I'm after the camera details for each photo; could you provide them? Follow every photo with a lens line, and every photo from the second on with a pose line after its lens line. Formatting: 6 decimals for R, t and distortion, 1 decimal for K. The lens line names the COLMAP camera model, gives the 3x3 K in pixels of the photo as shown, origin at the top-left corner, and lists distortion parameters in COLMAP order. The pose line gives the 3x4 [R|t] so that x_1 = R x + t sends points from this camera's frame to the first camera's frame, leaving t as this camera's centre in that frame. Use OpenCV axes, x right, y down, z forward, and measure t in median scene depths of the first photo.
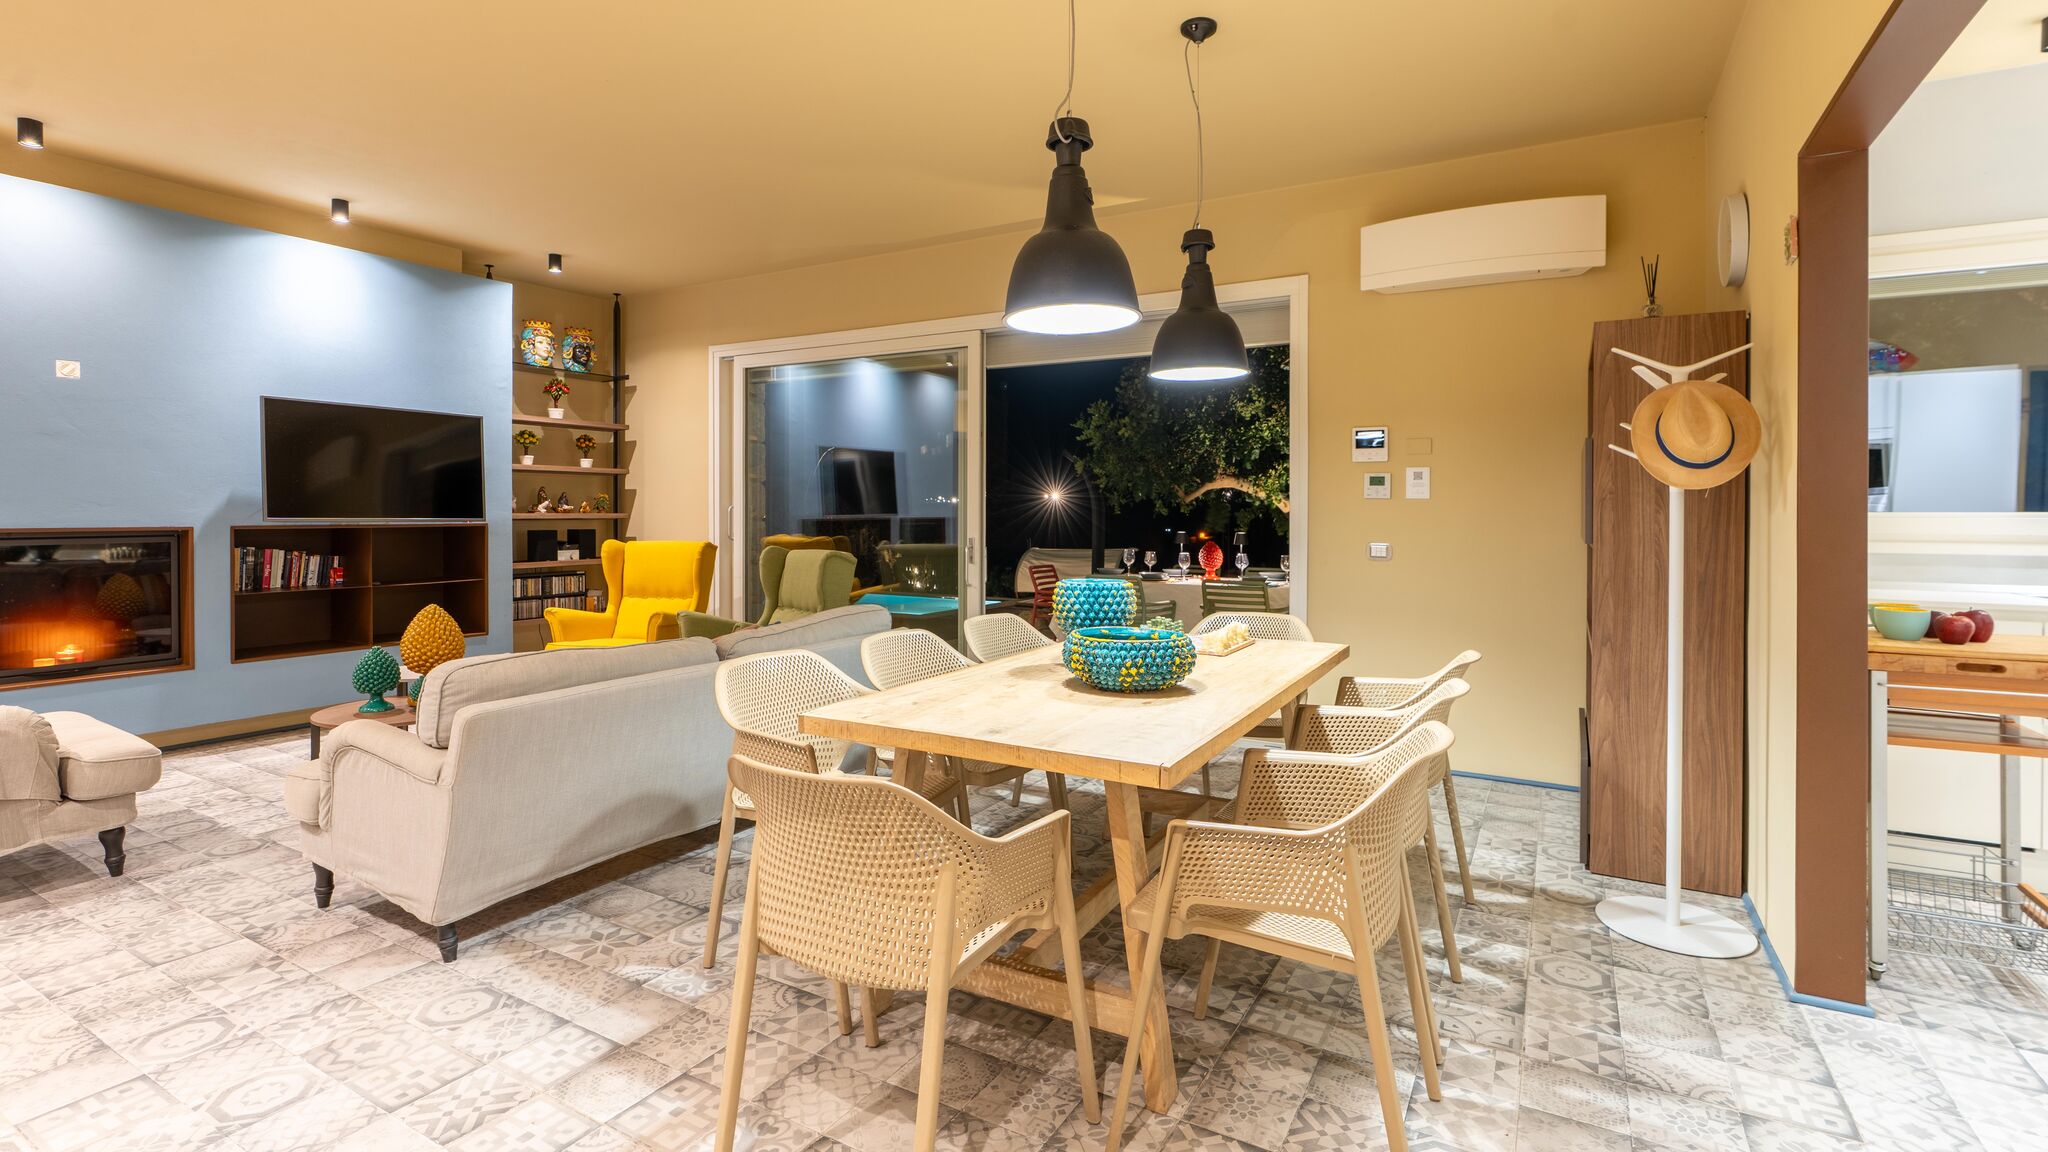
lens RADIAL K [[949.0, 0, 1041.6], [0, 949.0, 509.3], [0, 0, 1]] dist [-0.001256, 0.000242]
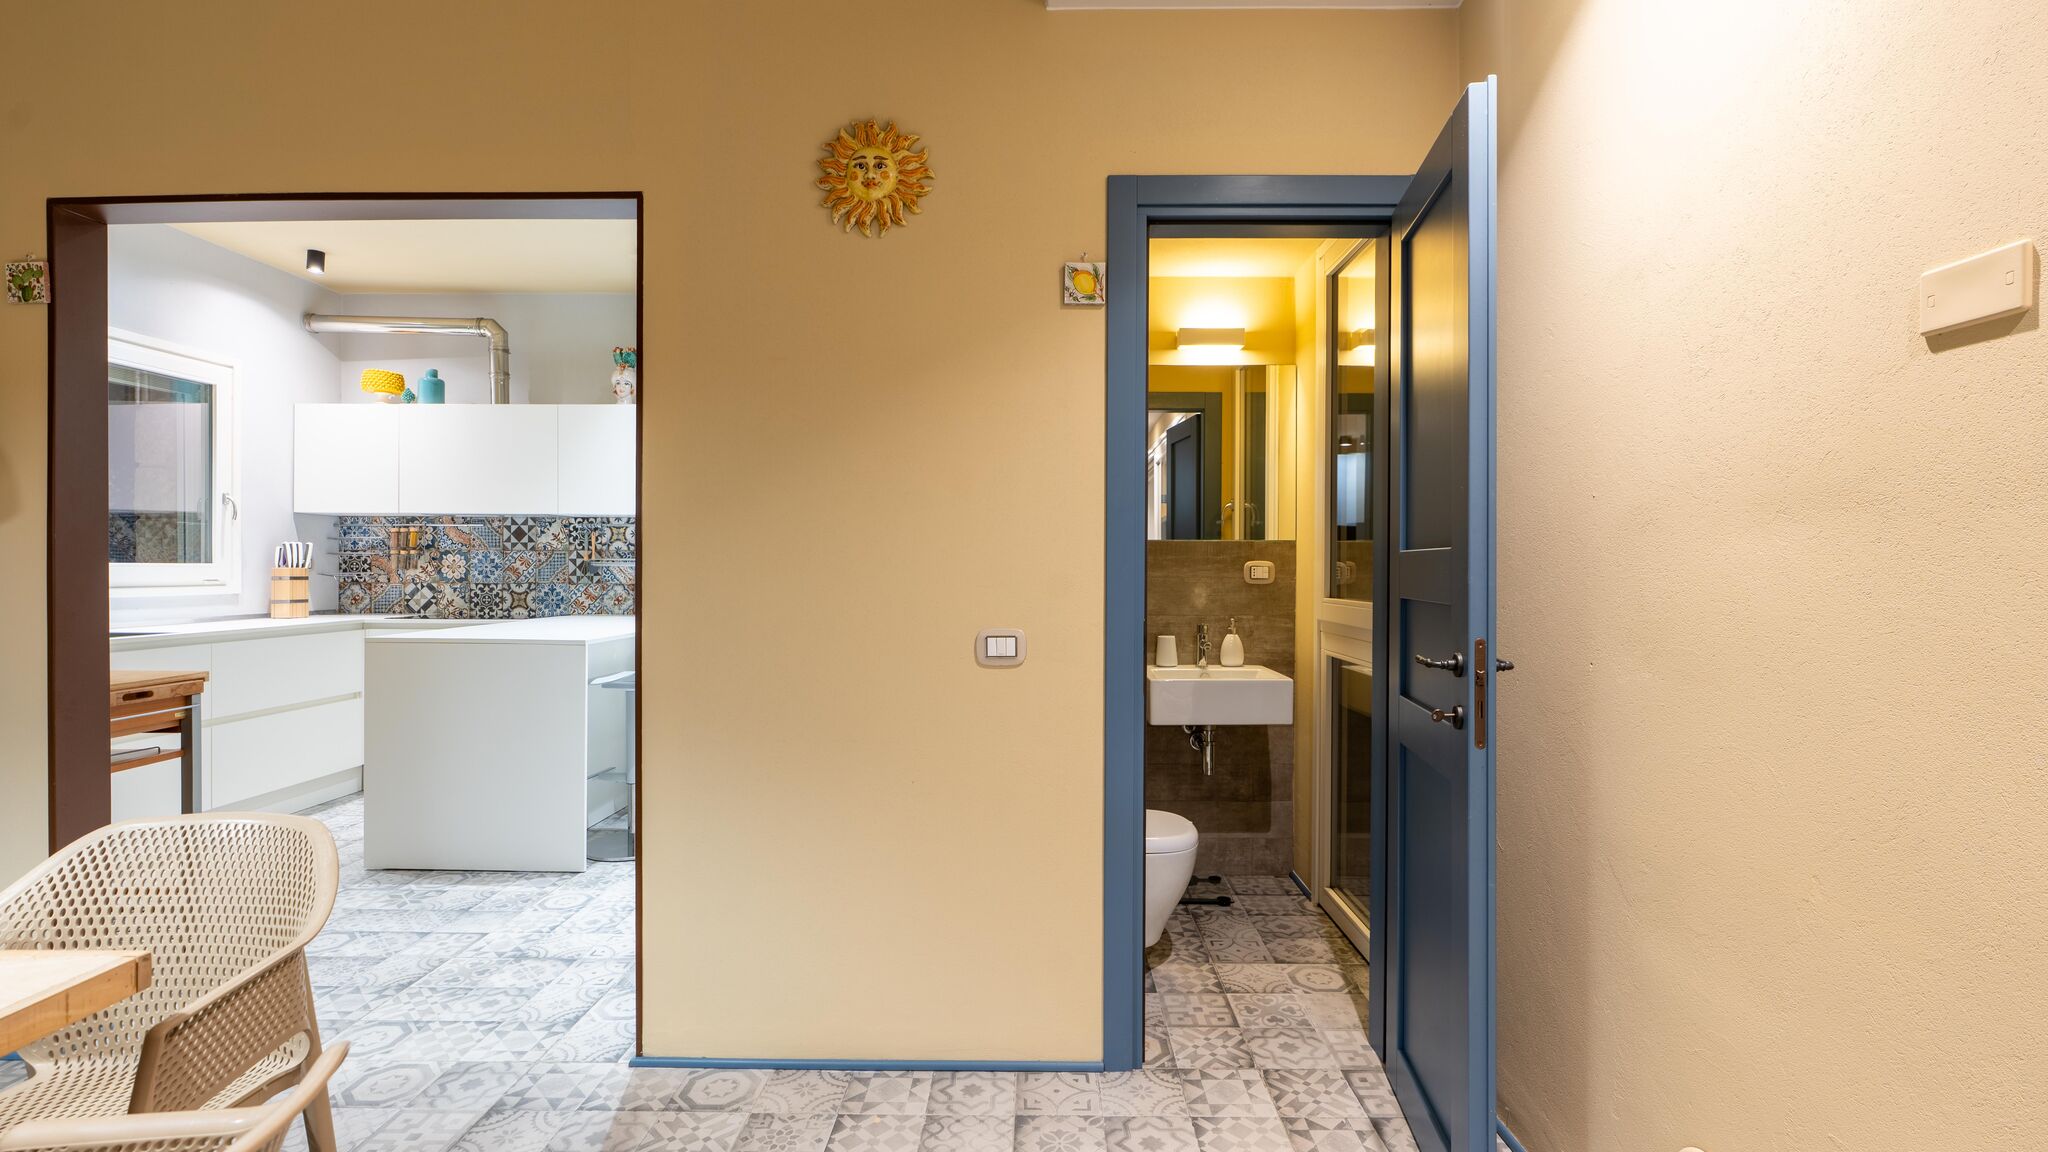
lens RADIAL K [[930.0, 0, 1030.9], [0, 930.0, 573.0], [0, 0, 1]] dist [-0.001522, 0.000556]
pose [[-0.482303, -0.010291, 0.875944, -0.214335], [-0.005732, 0.999947, 0.008592, -0.000231], [-0.875986, -0.000877, -0.482336, 0.229332]]
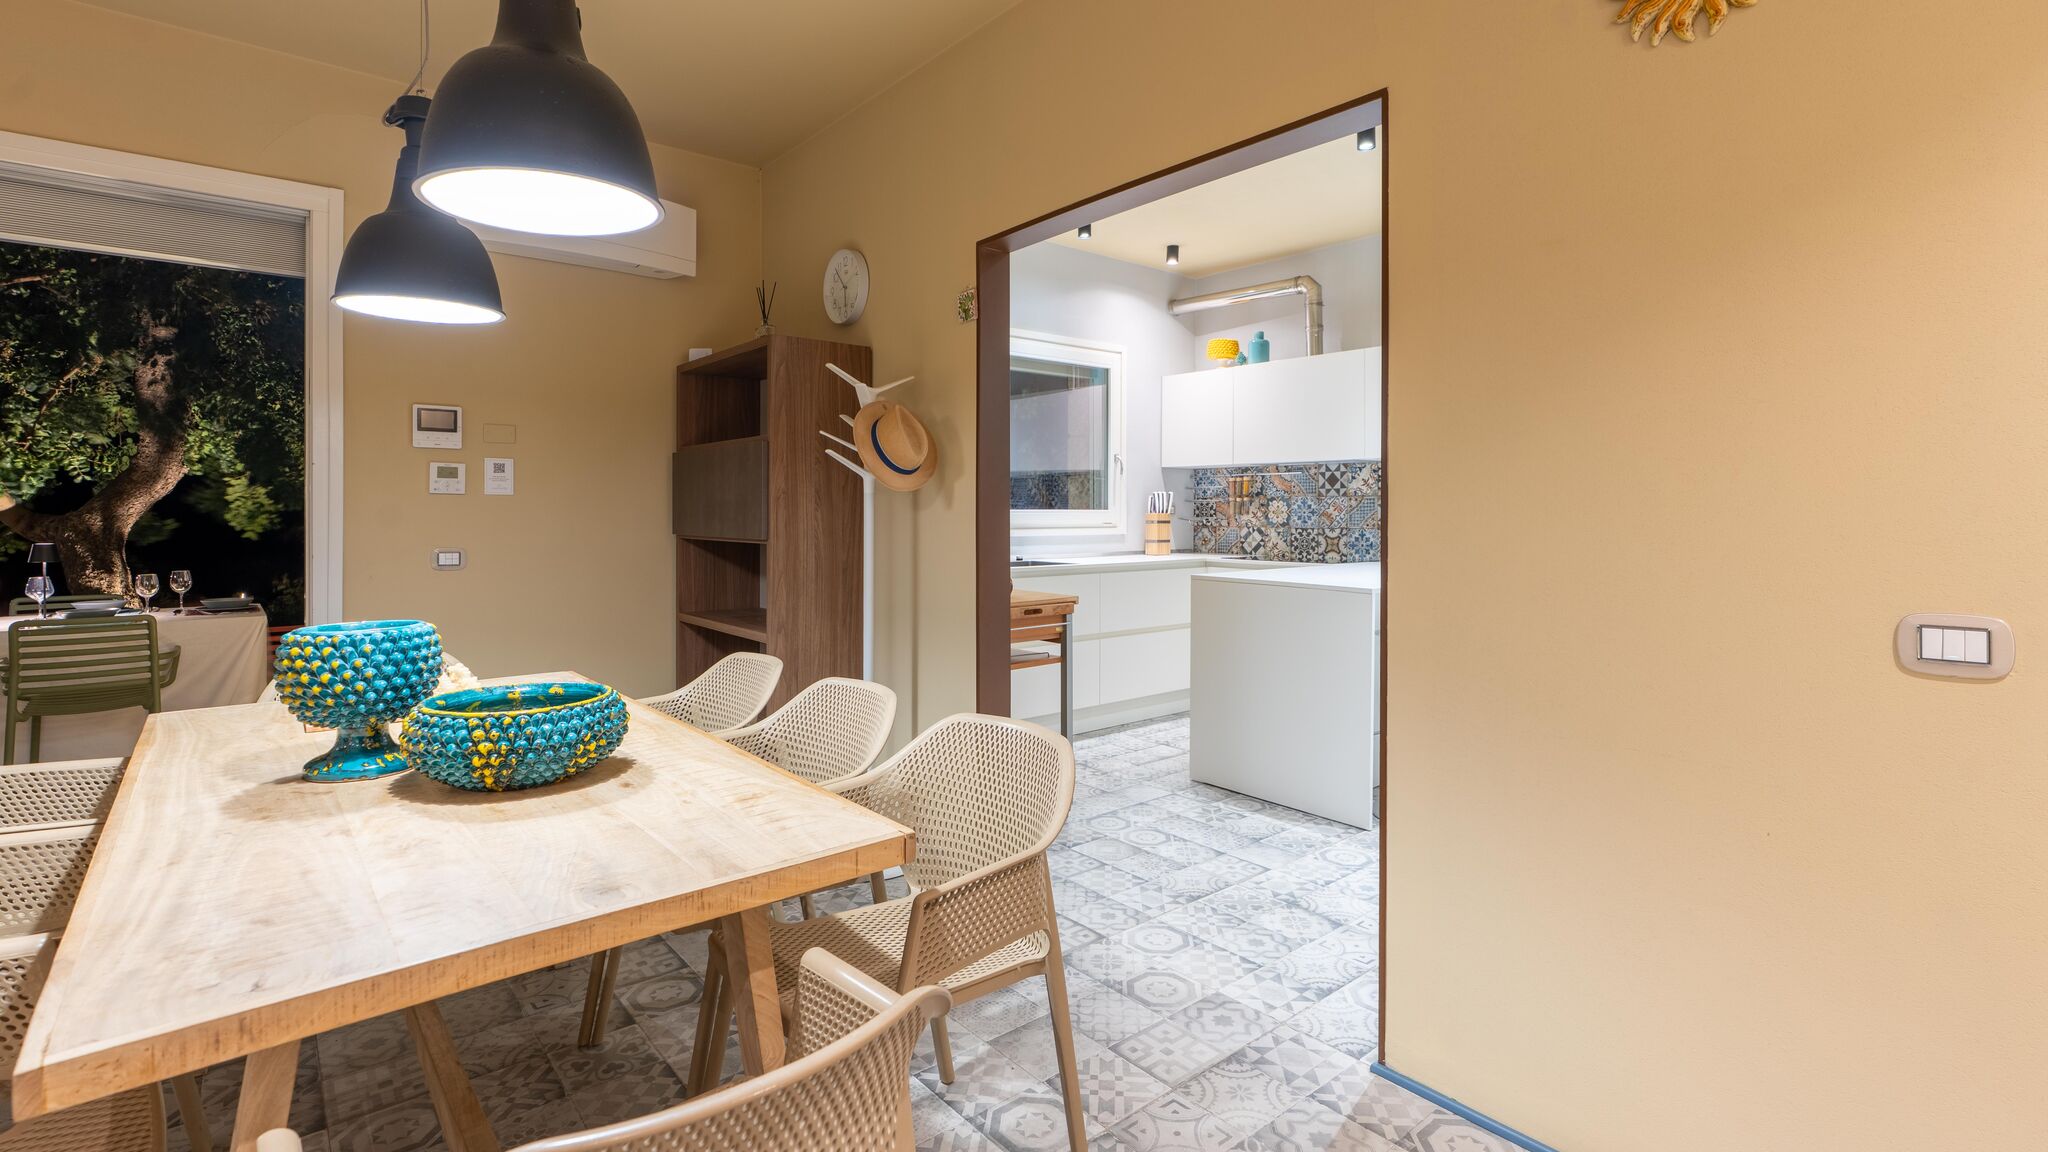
lens RADIAL K [[942.6, 0, 1020.9], [0, 942.6, 516.6], [0, 0, 1]] dist [-0.013045, 0.006102]
pose [[0.351267, -0.008518, 0.936237, -0.169123], [-0.000503, 0.999957, 0.009286, 0.000239], [-0.936275, -0.003733, 0.351248, 0.190371]]
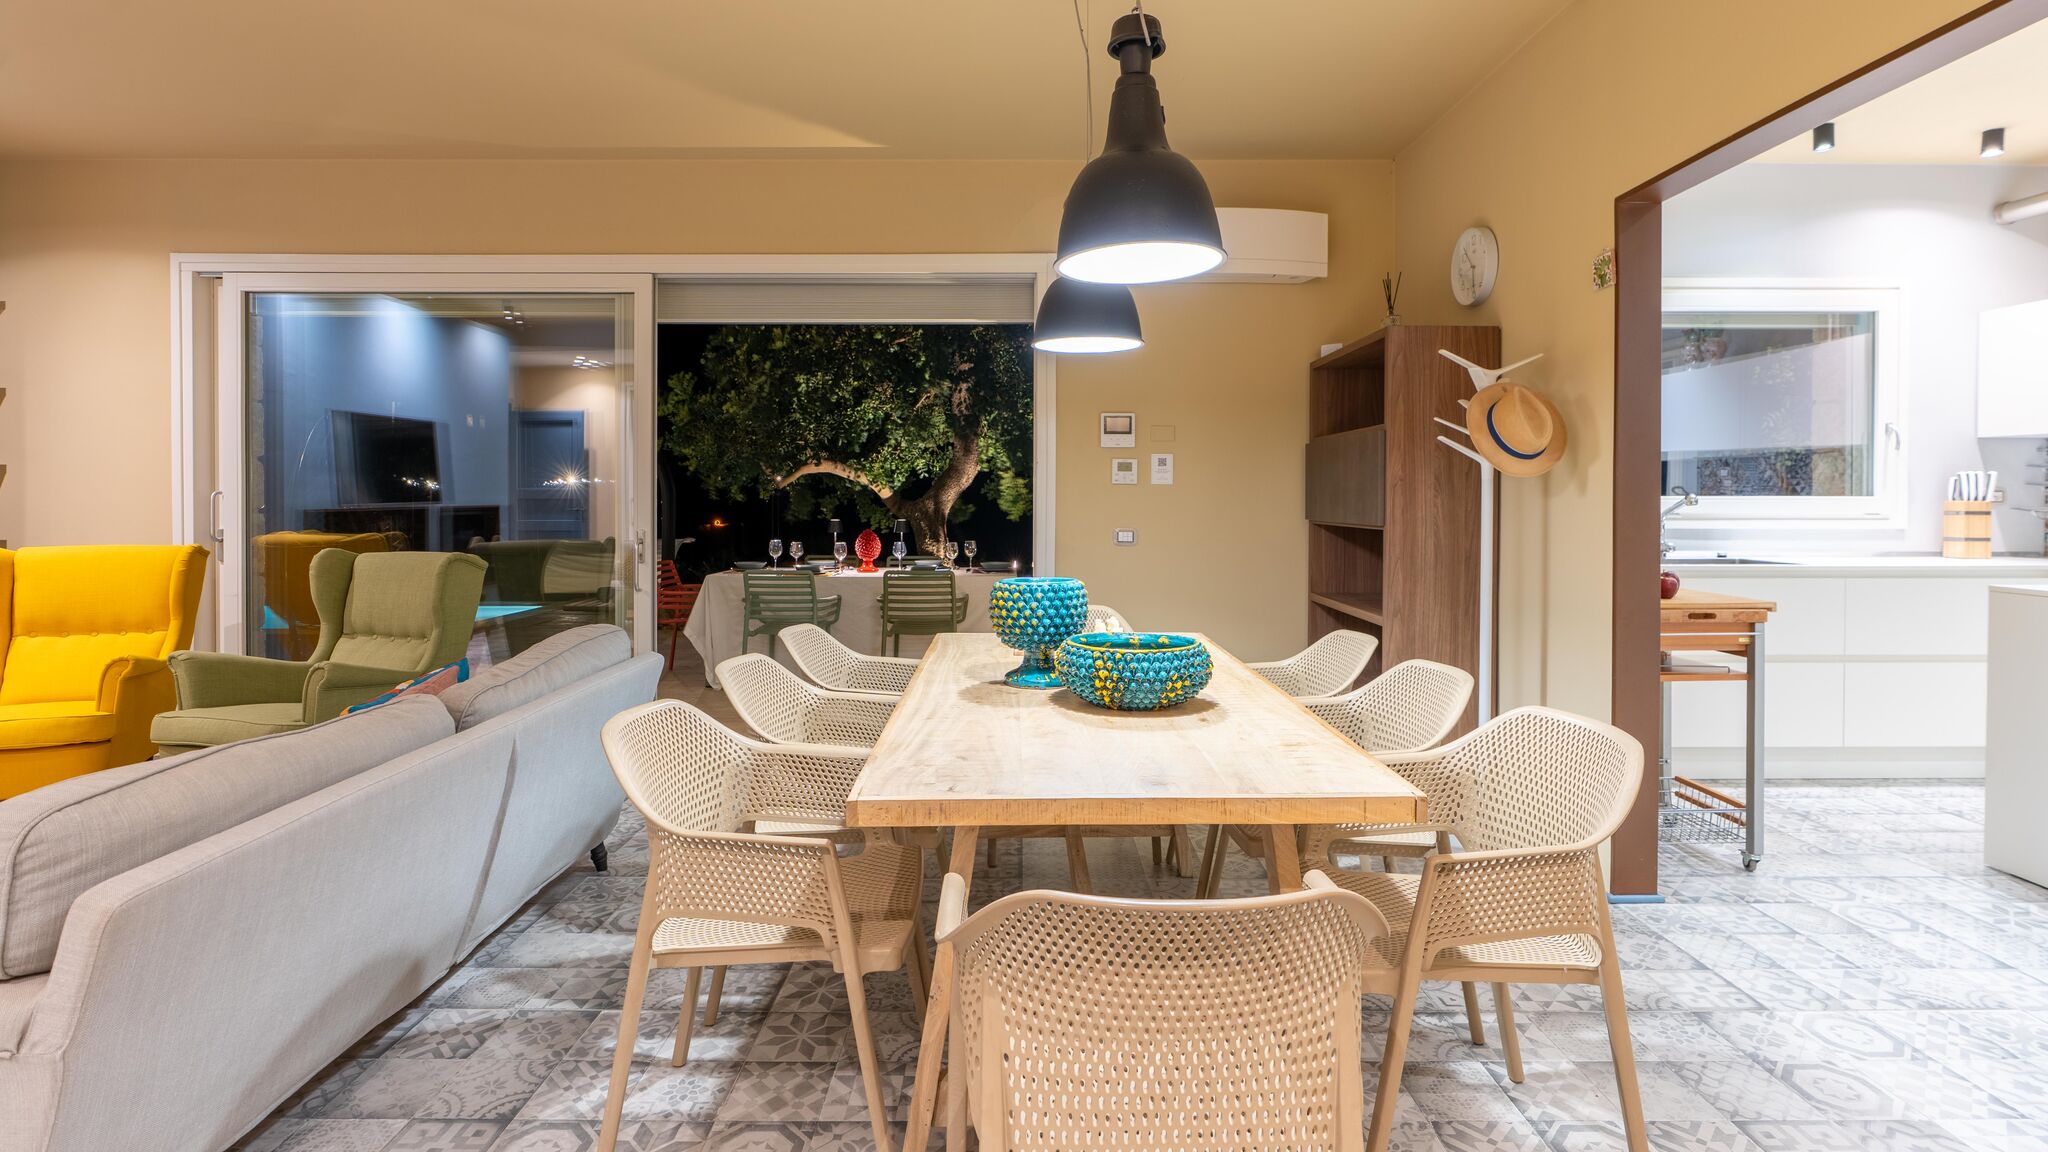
lens RADIAL K [[949.2, 0, 1024.1], [0, 949.2, 506.3], [0, 0, 1]] dist [-0.007540, 0.004124]
pose [[0.867315, -0.007316, 0.497706, -0.178623], [0.001705, 0.999930, 0.011728, 0.000160], [-0.497757, -0.009323, 0.867267, 0.132926]]
